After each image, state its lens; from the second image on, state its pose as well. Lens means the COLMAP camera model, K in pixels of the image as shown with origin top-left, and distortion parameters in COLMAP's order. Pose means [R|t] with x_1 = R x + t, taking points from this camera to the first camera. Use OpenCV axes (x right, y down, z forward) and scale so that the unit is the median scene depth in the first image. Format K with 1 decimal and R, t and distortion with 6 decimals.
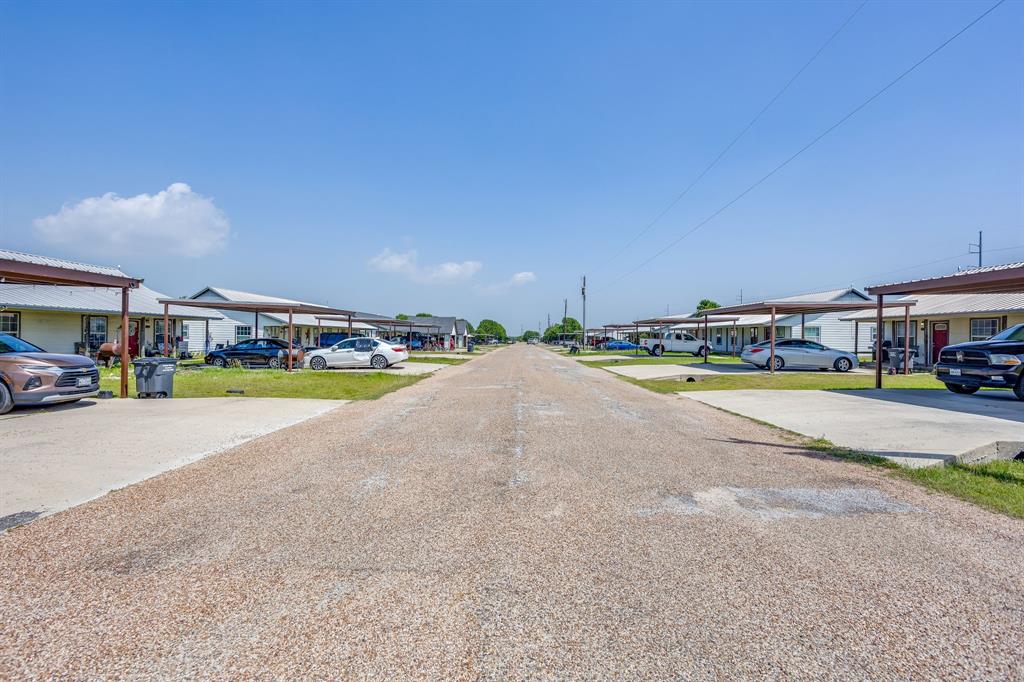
lens RADIAL K [[496.7, 0, 512.0], [0, 496.7, 341.0], [0, 0, 1]] dist [-0.003847, 0.001585]
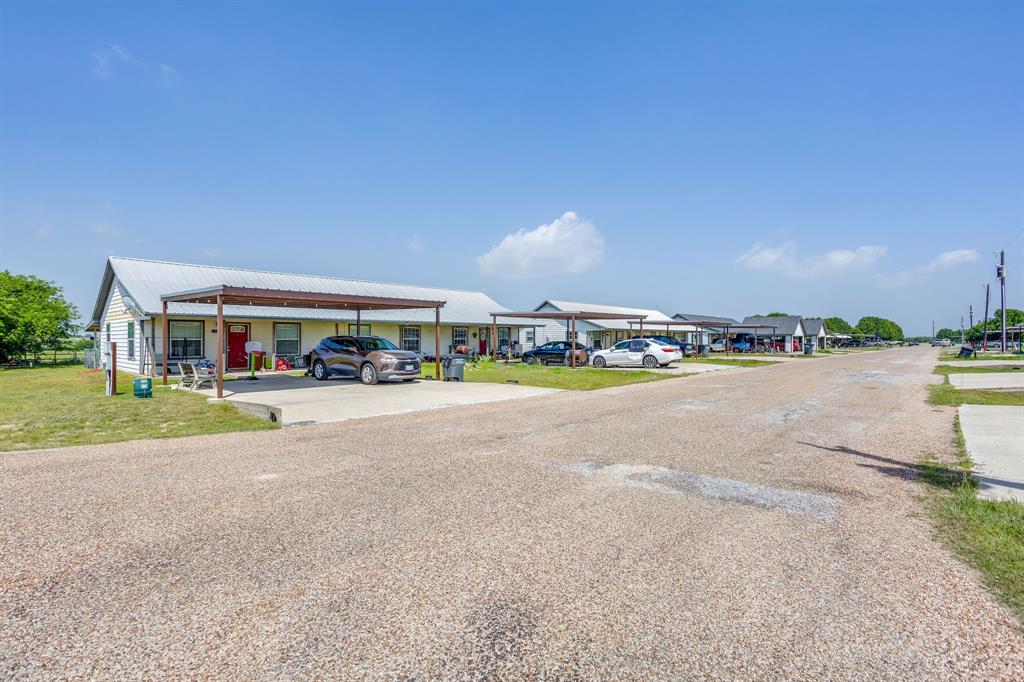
lens RADIAL K [[496.7, 0, 512.0], [0, 496.7, 341.0], [0, 0, 1]] dist [-0.003847, 0.001585]
pose [[0.769146, -0.011484, -0.638970, 0.204589], [0.007055, 0.999930, -0.009479, 0.006002], [0.639034, 0.002783, 0.769173, -0.011292]]
